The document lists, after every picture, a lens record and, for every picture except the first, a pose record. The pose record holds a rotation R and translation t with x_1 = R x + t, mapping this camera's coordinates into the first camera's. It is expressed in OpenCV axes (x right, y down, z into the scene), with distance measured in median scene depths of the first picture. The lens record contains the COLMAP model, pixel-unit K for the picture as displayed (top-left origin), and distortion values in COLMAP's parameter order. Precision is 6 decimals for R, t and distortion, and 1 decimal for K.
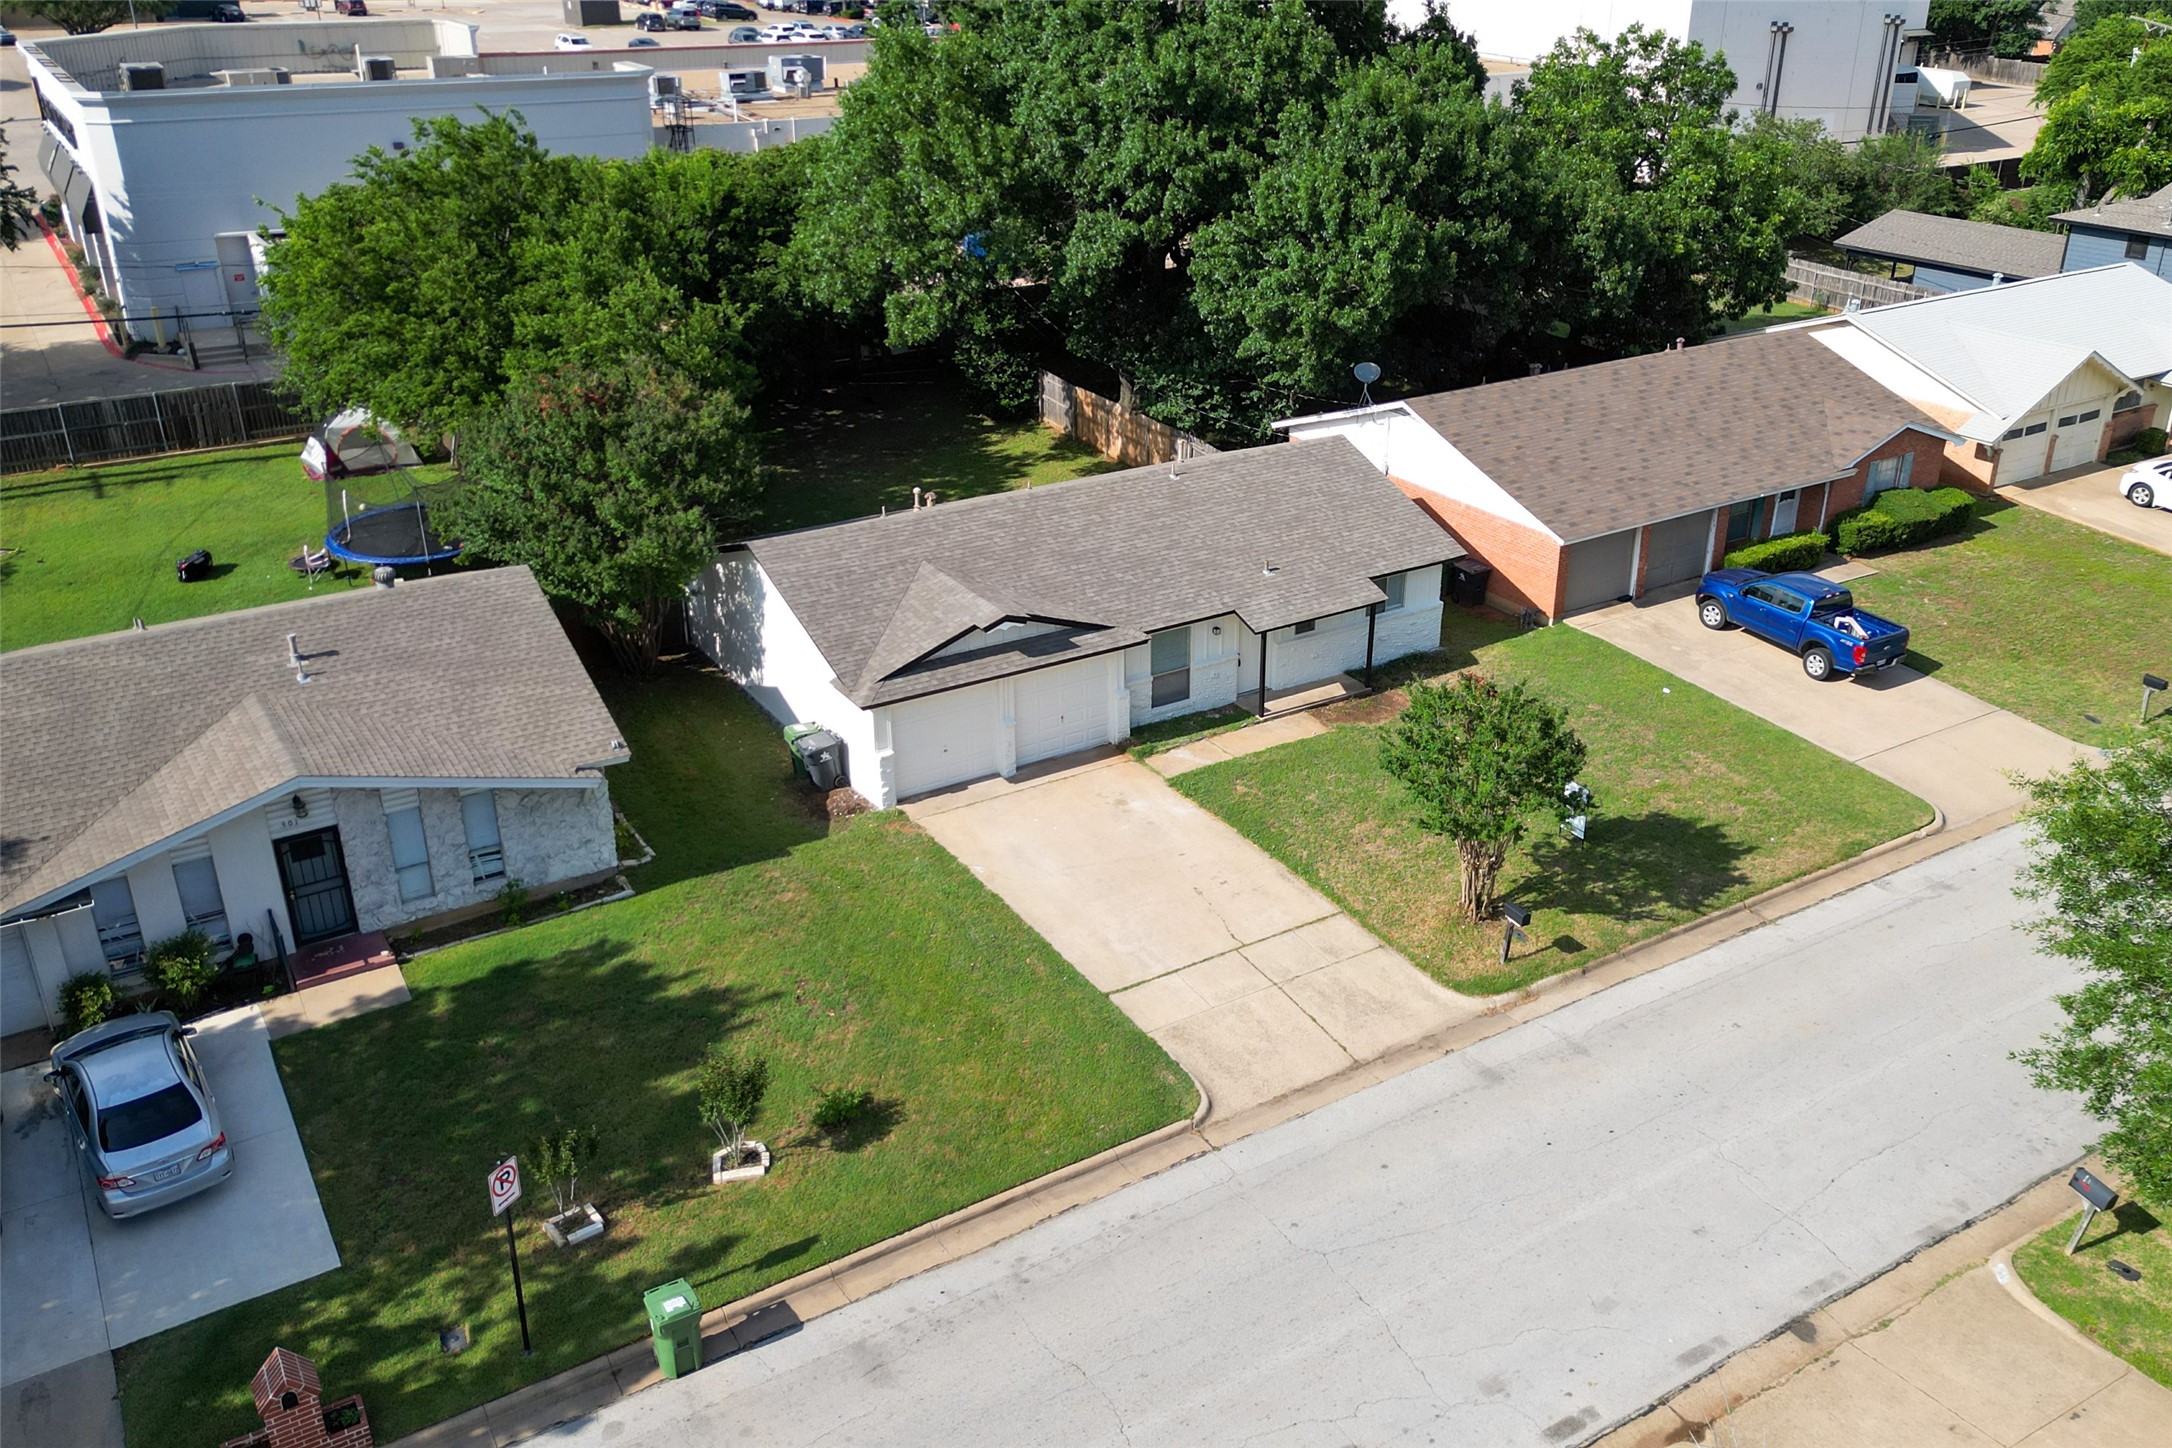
lens RADIAL K [[1773.4, 0, 1129.6], [0, 1773.4, 715.4], [0, 0, 1]] dist [0.070168, -0.086338]
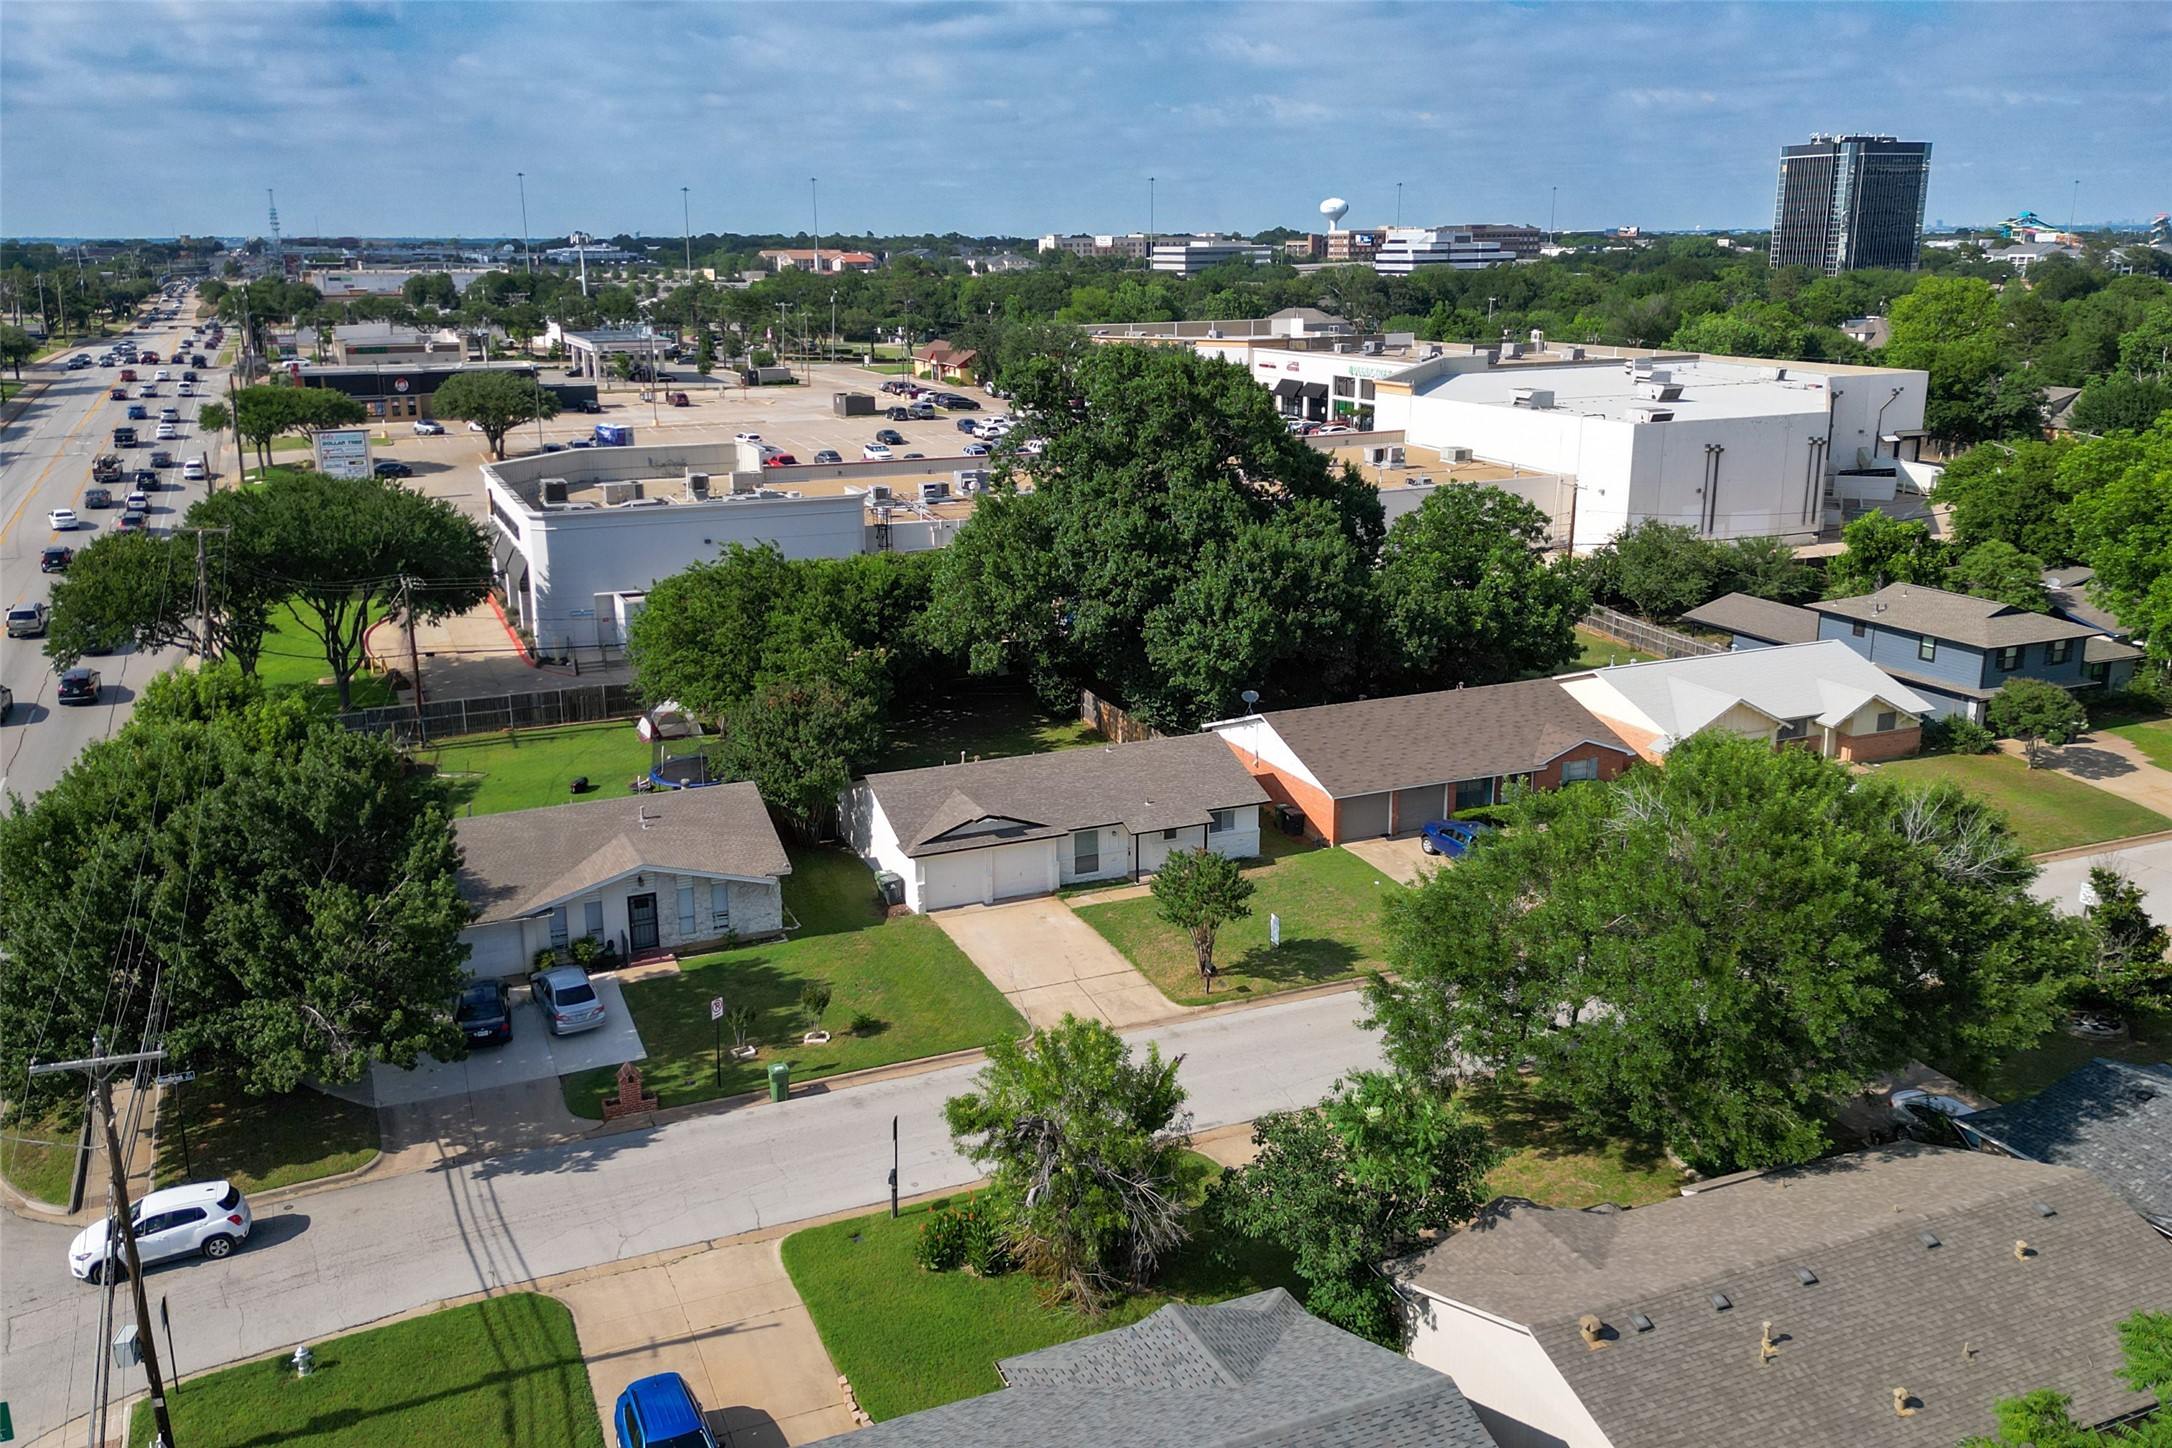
lens RADIAL K [[1844.6, 0, 1084.7], [0, 1844.6, 696.5], [0, 0, 1]] dist [0.181049, -0.568400]
pose [[0.986294, 0.029810, -0.162279, 0.285852], [-0.058530, 0.982793, -0.175193, 0.130321], [0.154265, 0.182290, 0.971068, -0.769930]]
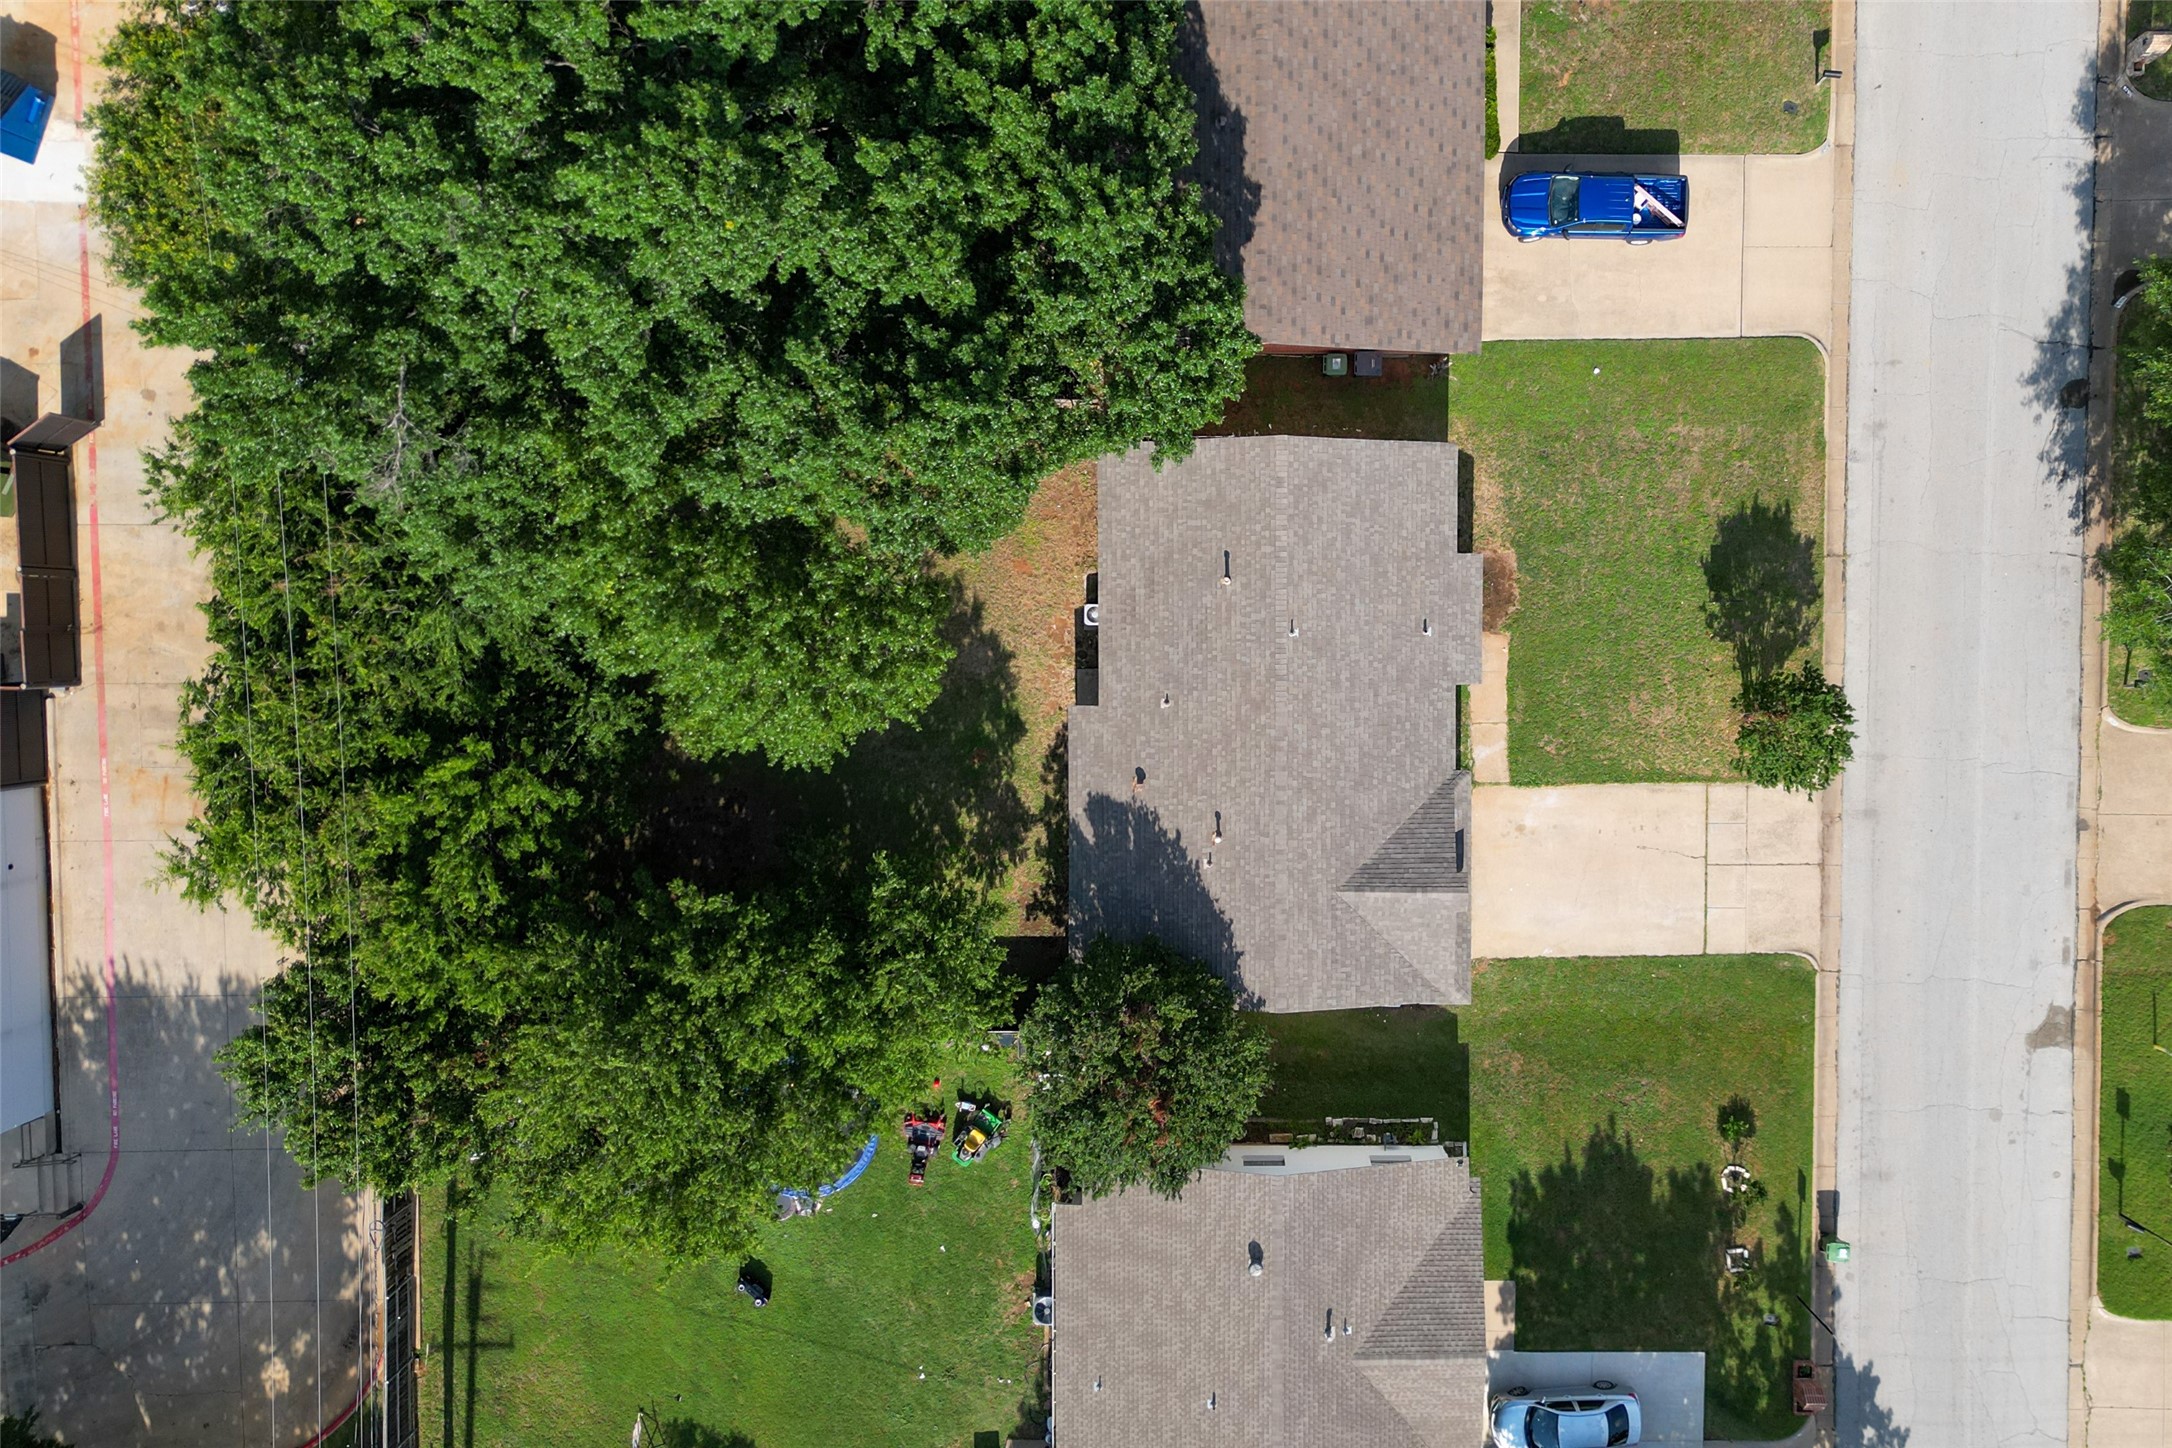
lens RADIAL K [[1773.4, 0, 1129.6], [0, 1773.4, 715.4], [0, 0, 1]] dist [0.070168, -0.086338]
pose [[0.533045, -0.844693, -0.048555, -0.020788], [0.363094, 0.176541, 0.914875, -1.162479], [-0.764216, -0.505299, 0.400807, 0.571823]]
